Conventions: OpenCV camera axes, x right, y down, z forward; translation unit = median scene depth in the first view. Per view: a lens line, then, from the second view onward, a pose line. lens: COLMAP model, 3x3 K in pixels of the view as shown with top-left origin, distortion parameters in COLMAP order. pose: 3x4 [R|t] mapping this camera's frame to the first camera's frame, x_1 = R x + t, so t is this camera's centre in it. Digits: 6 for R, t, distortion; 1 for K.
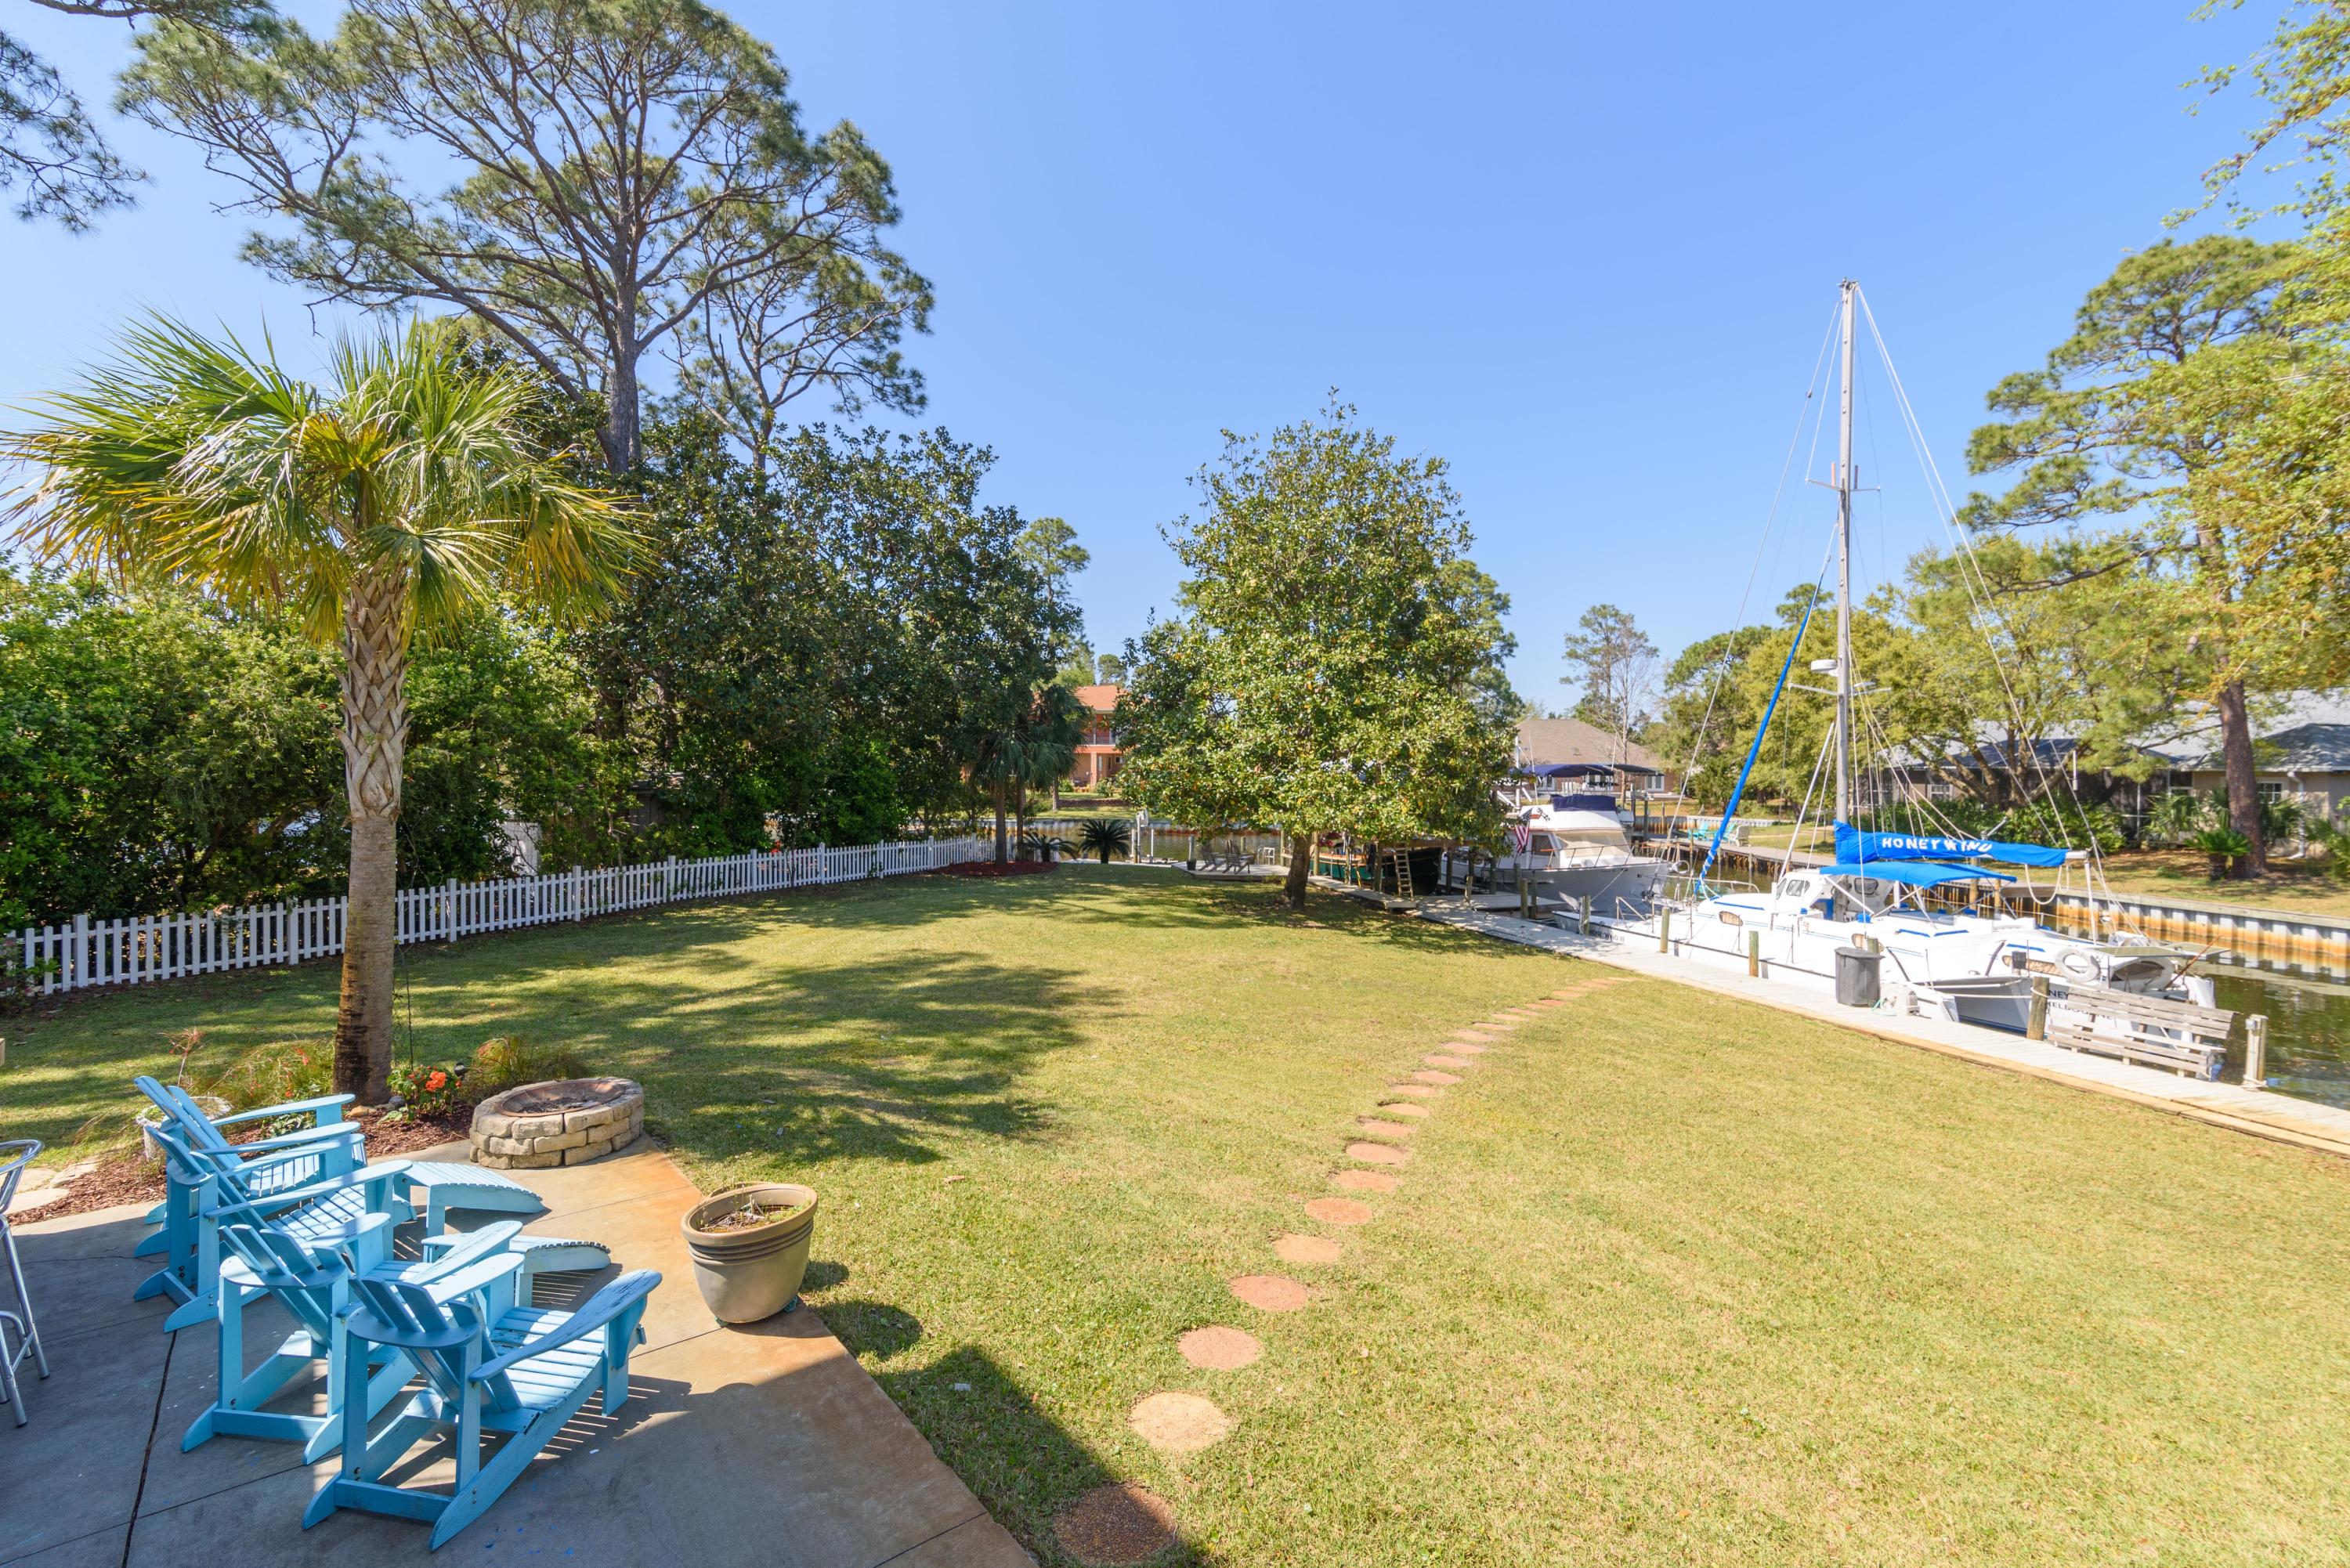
lens RADIAL K [[1060.8, 0, 1203.0], [0, 1060.8, 781.0], [0, 0, 1]] dist [0.014208, -0.002897]
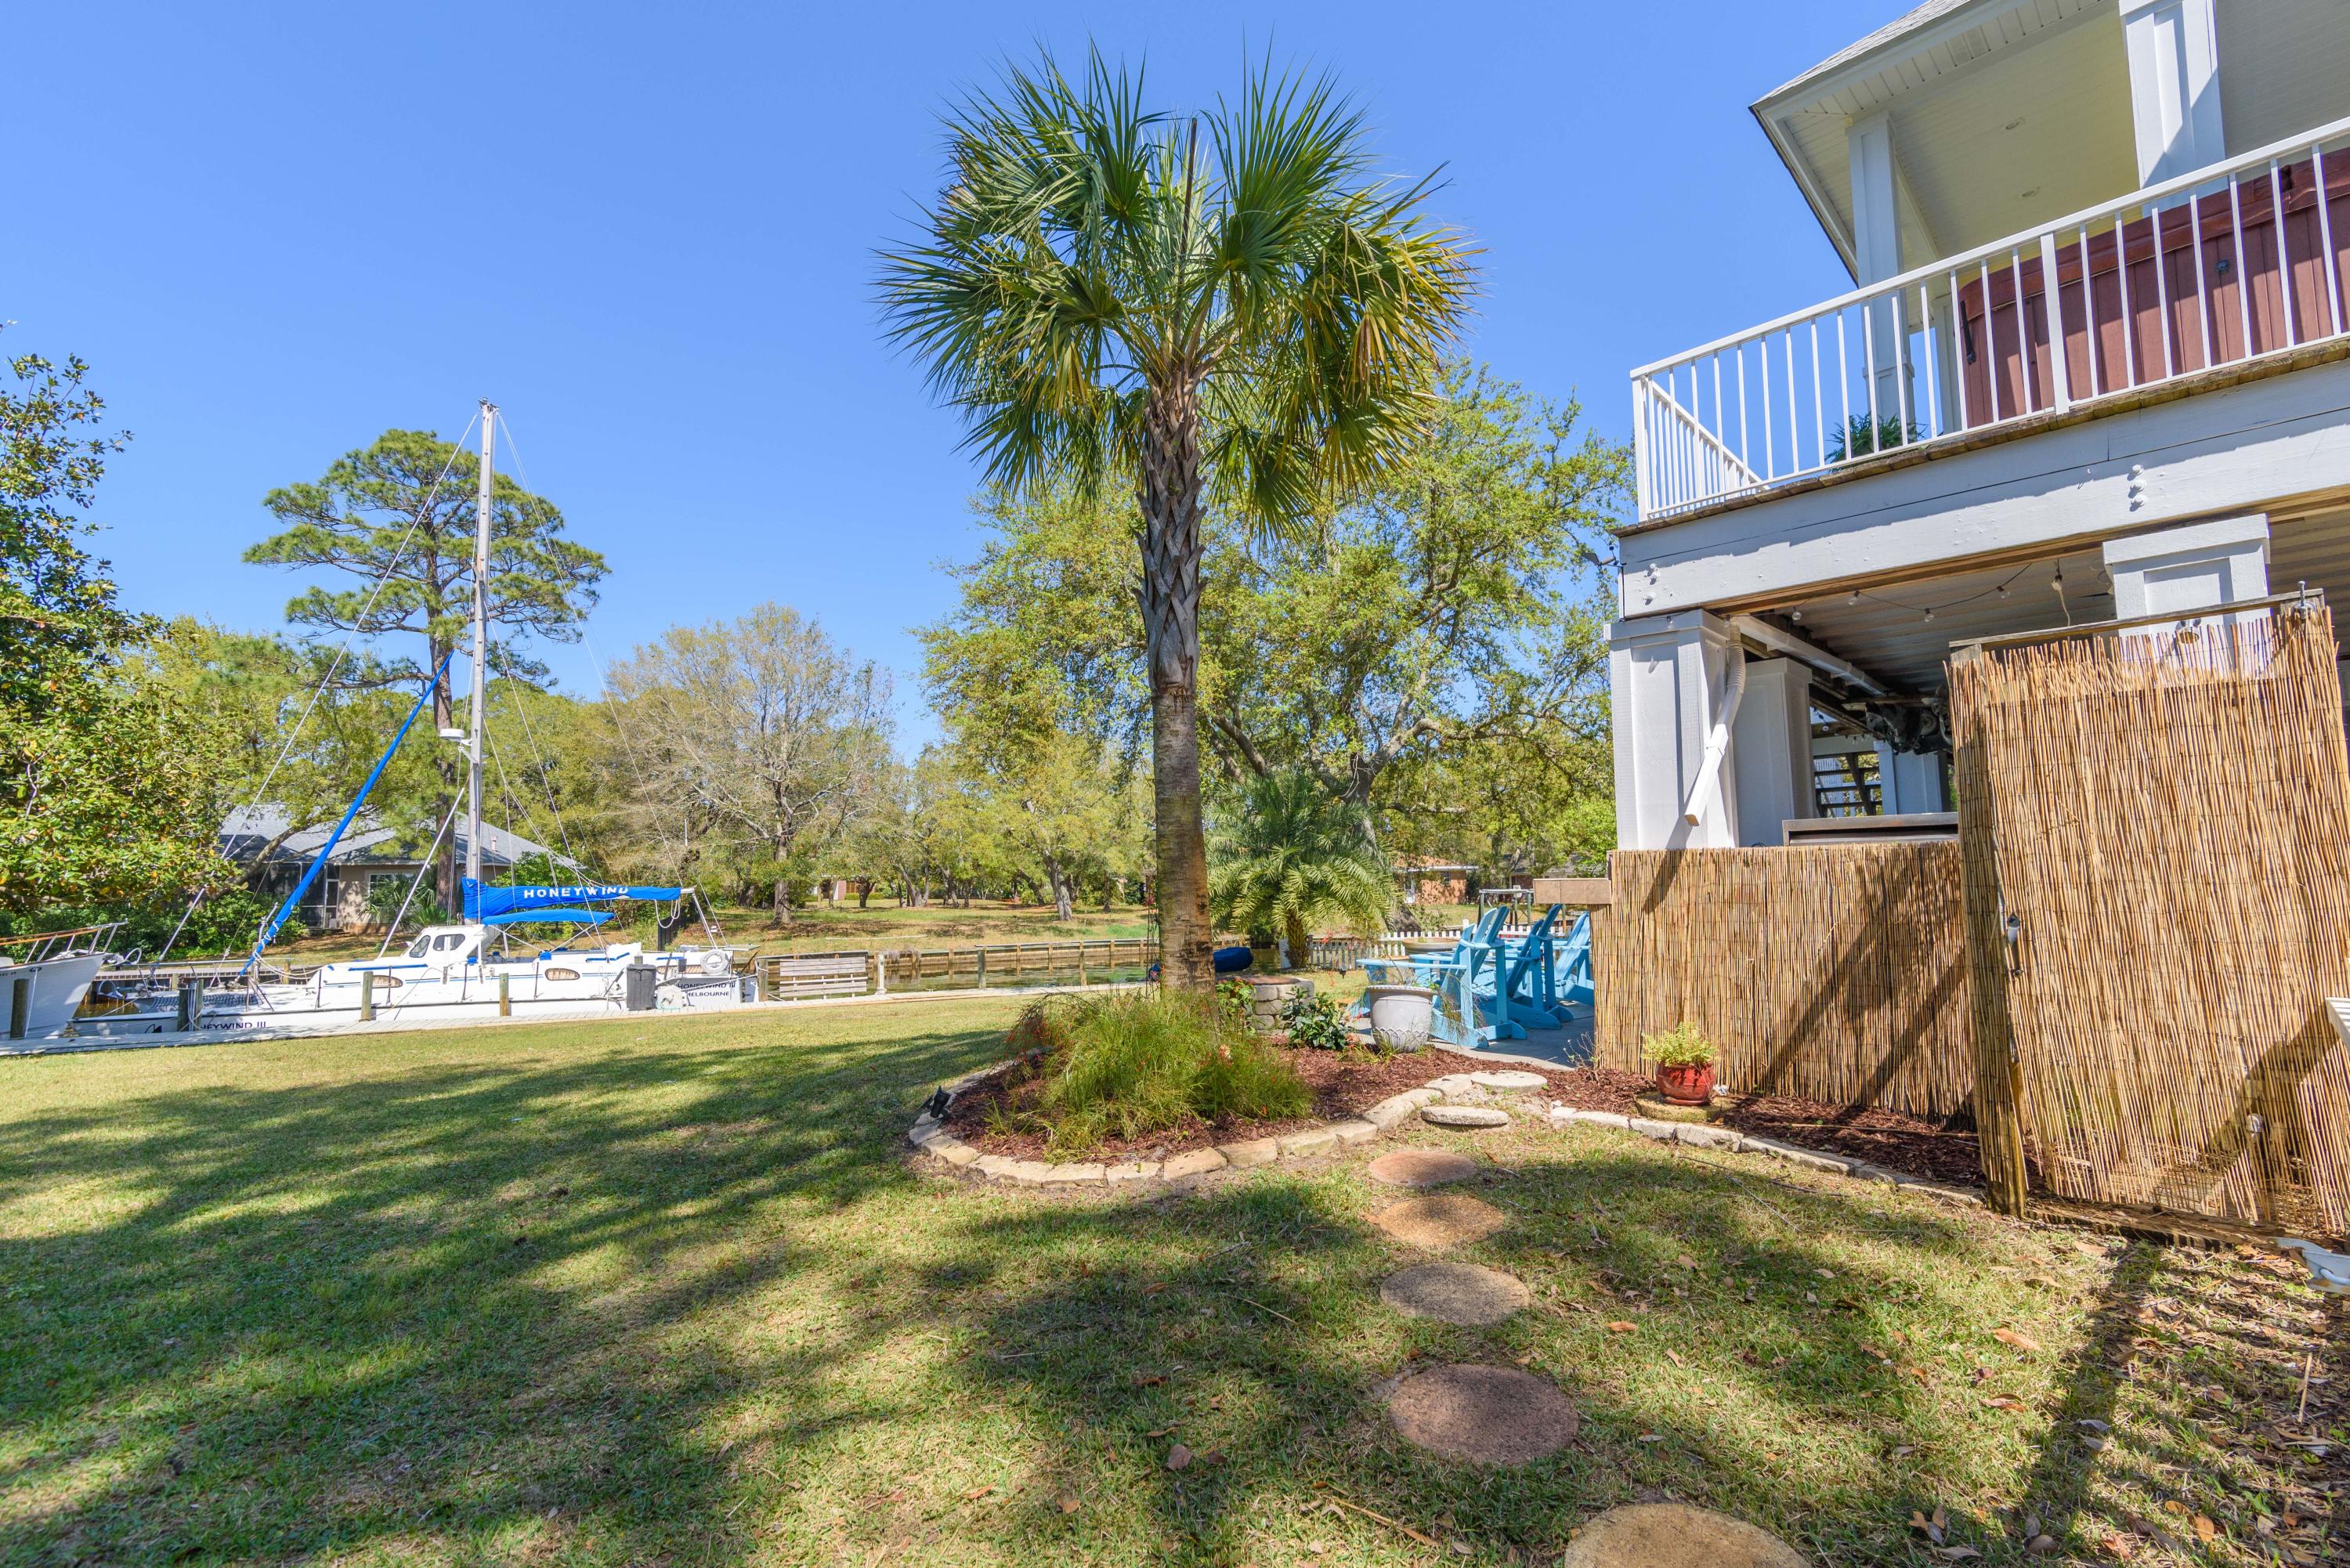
lens RADIAL K [[1060.8, 0, 1173.5], [0, 1060.8, 790.7], [0, 0, 1]] dist [0.014208, -0.002897]
pose [[-0.064073, 0.079858, 0.994745, -0.483858], [0.032584, 0.996429, -0.077894, 0.050664], [-0.997413, 0.027422, -0.066447, 0.324277]]
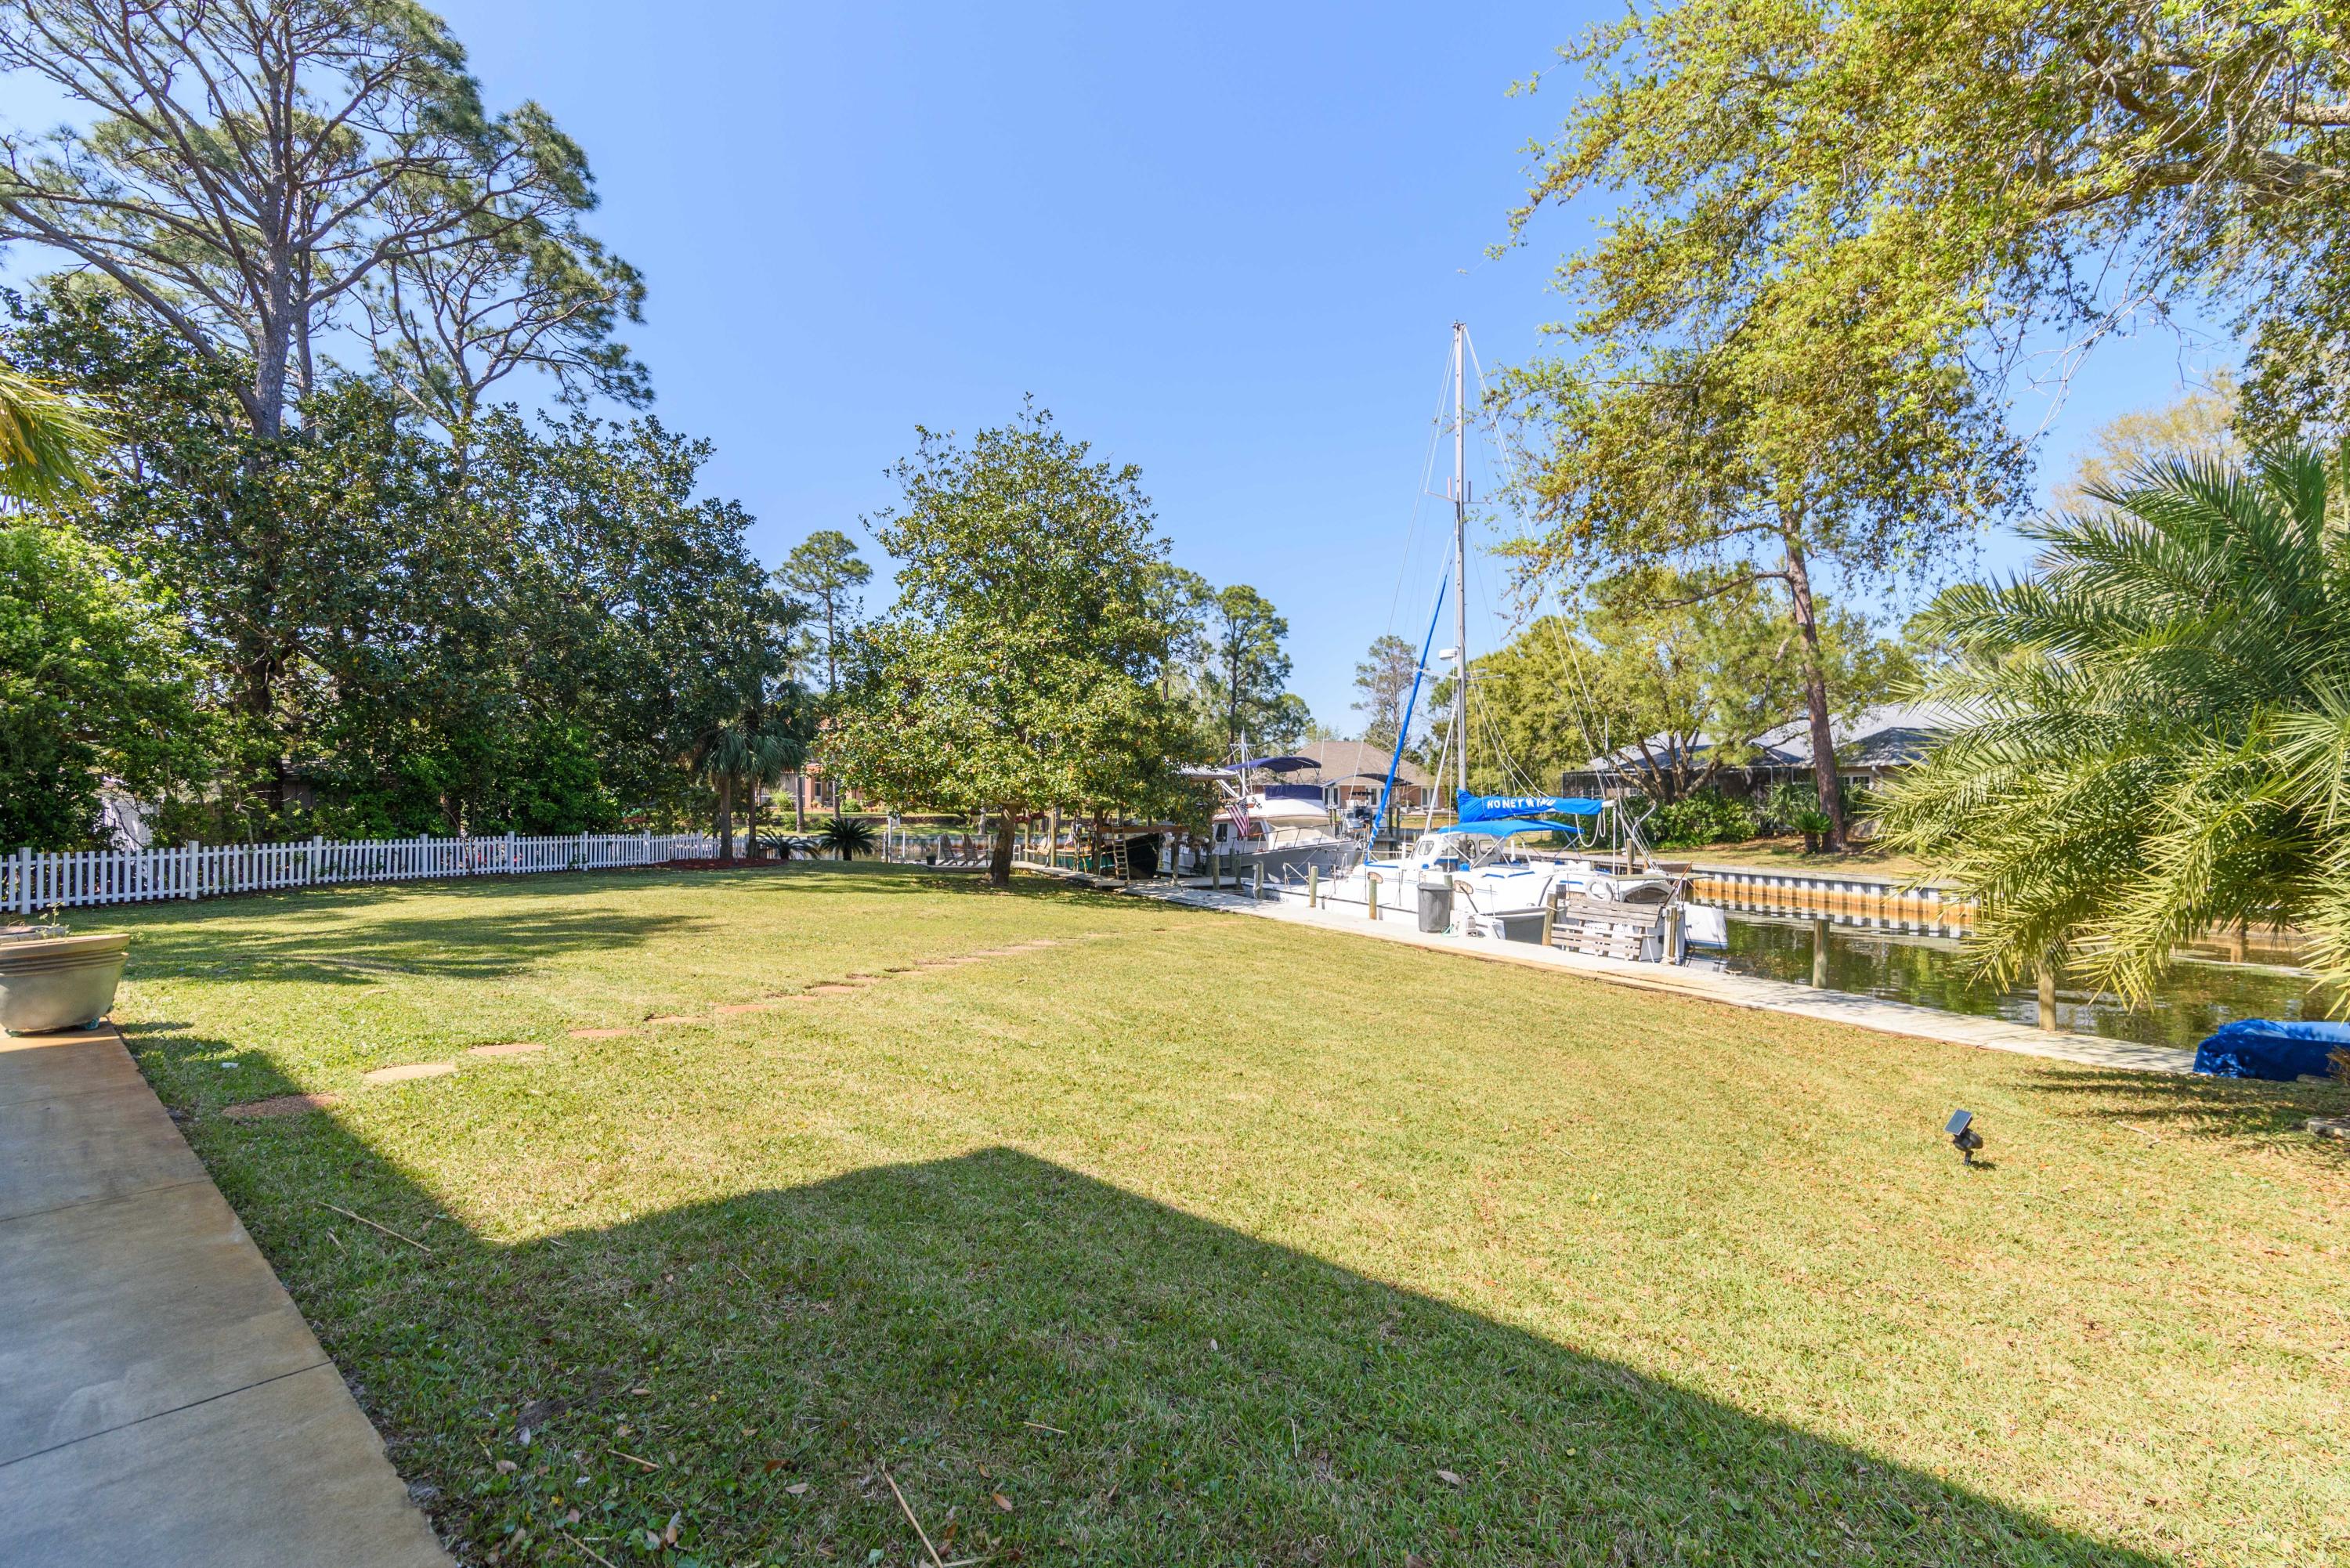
lens RADIAL K [[1060.8, 0, 1208.5], [0, 1060.8, 788.1], [0, 0, 1]] dist [0.014208, -0.002897]
pose [[0.986991, -0.005307, 0.160690, 0.131426], [0.009427, 0.999646, -0.024886, 0.056301], [-0.160501, 0.026077, 0.986691, -0.076067]]
